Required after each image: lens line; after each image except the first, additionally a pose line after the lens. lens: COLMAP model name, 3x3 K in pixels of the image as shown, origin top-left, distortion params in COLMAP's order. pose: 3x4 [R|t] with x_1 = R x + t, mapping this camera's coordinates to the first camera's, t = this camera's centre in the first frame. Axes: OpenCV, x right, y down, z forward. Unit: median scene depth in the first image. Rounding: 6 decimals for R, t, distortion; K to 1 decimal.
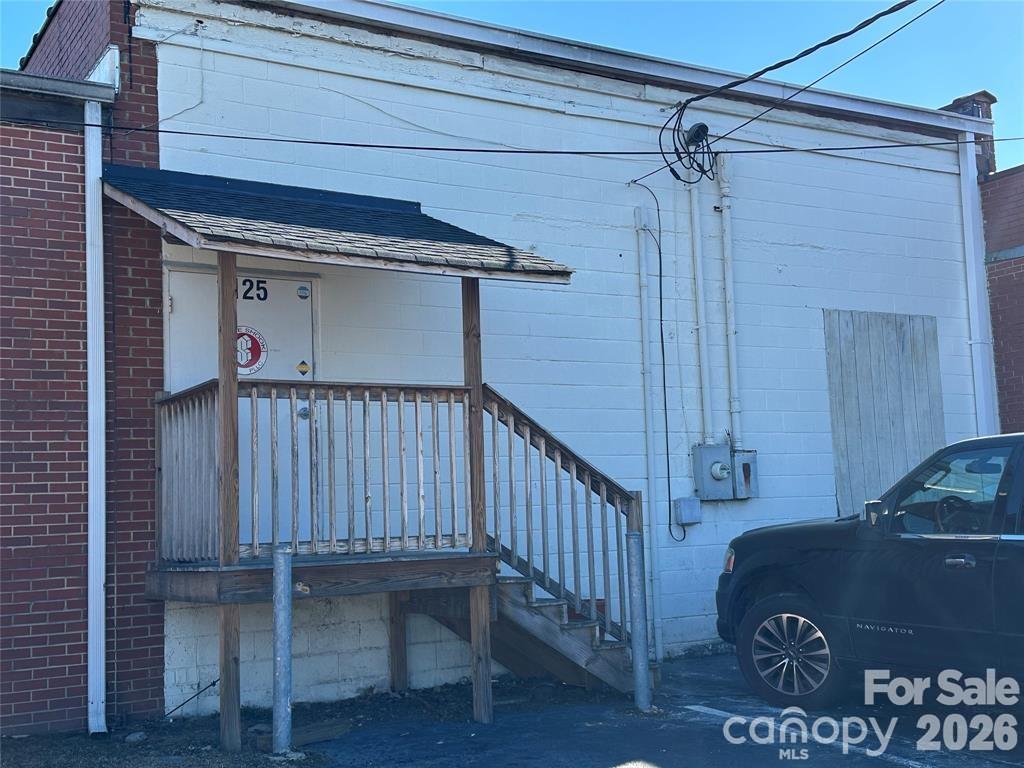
lens RADIAL K [[1258.0, 0, 520.0], [0, 1258.0, 390.4], [0, 0, 1]] dist [0.105480, 0.000000]
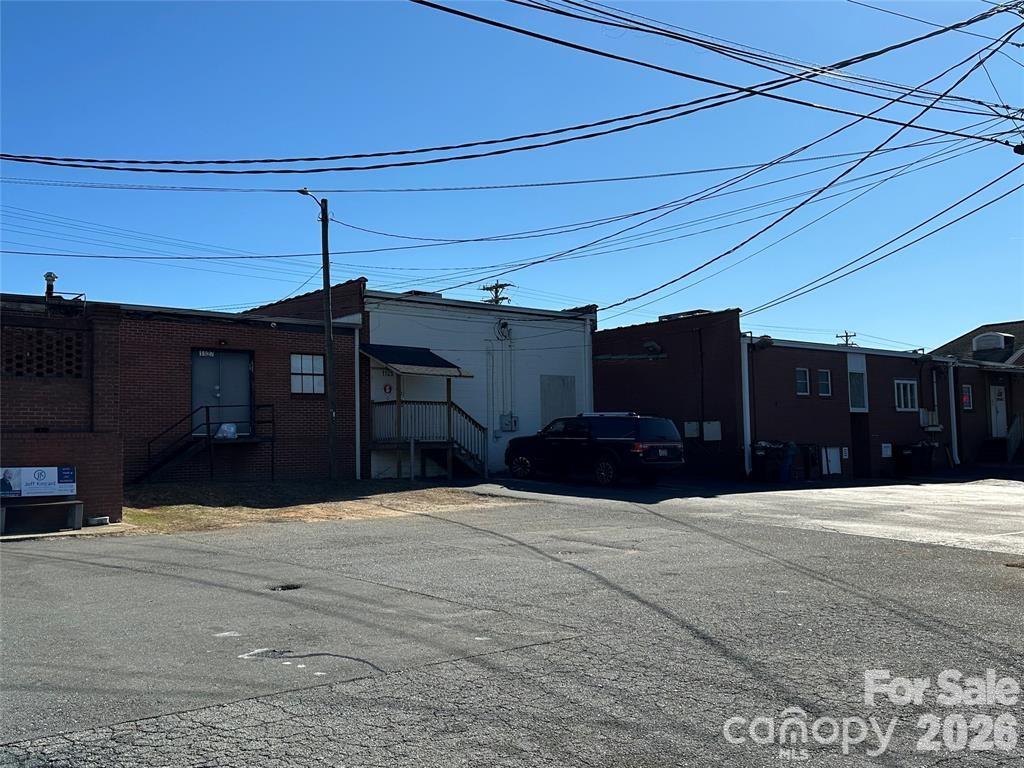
lens RADIAL K [[919.6, 0, 512.5], [0, 919.6, 393.0], [0, 0, 1]] dist [0.108290, 0.000533]
pose [[0.988210, 0.030683, 0.149997, -0.273992], [-0.036808, 0.998591, 0.038229, -0.148537], [-0.148613, -0.043300, 0.987947, -1.945741]]
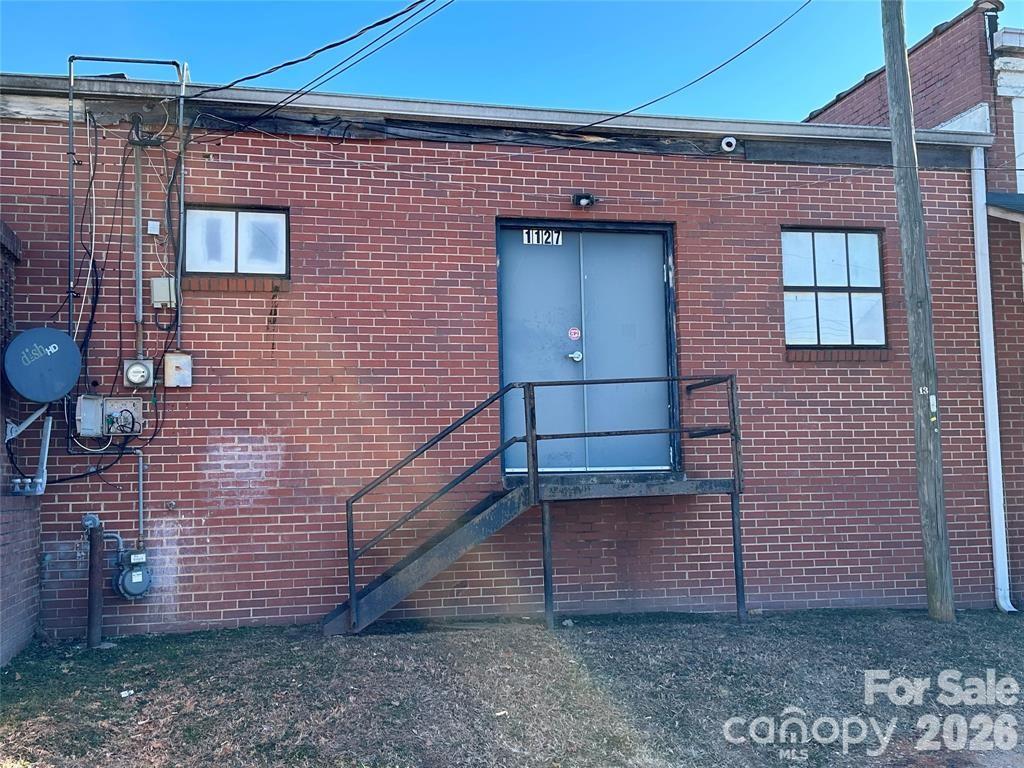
lens RADIAL K [[1105.6, 0, 513.9], [0, 1105.6, 379.9], [0, 0, 1]] dist [0.061420, 0.000000]
pose [[0.951424, -0.005889, -0.307827, -0.428797], [0.013264, 0.999673, 0.021870, -0.012645], [0.307597, -0.024890, 0.951191, -0.274822]]
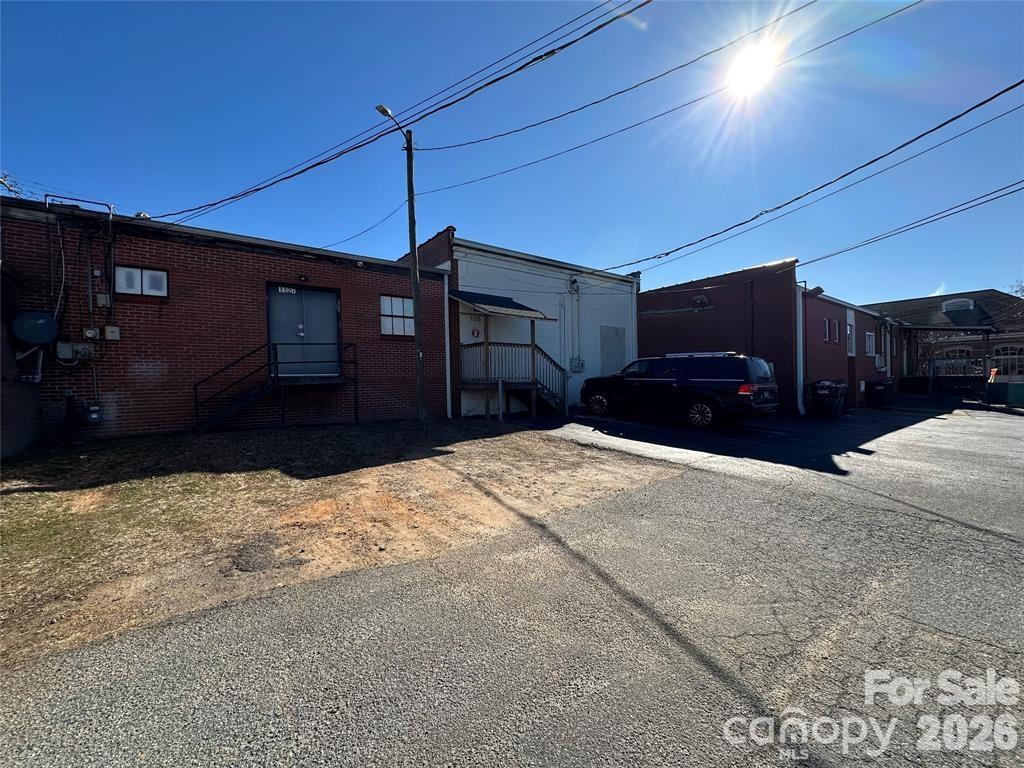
lens RADIAL K [[413.3, 0, 515.5], [0, 413.3, 385.3], [0, 0, 1]] dist [-0.001226, 0.000113]
pose [[0.993315, 0.020715, 0.113561, -0.248422], [-0.033663, 0.992988, 0.113319, -0.021392], [-0.110417, -0.116385, 0.987047, -0.422996]]
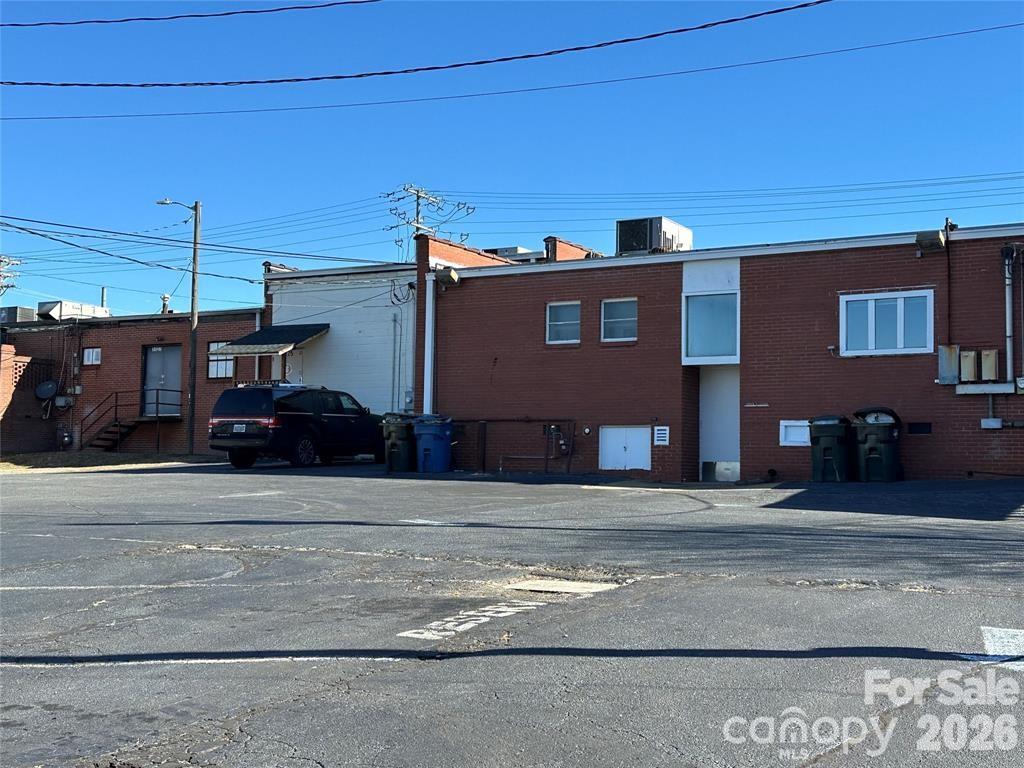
lens RADIAL K [[1338.3, 0, 510.6], [0, 1338.3, 384.0], [0, 0, 1]] dist [0.123601, 0.000000]
pose [[0.478248, -0.010321, -0.878164, 3.895520], [0.060539, 0.997940, 0.021240, -0.033008], [0.876136, -0.063321, 0.477888, -0.398970]]
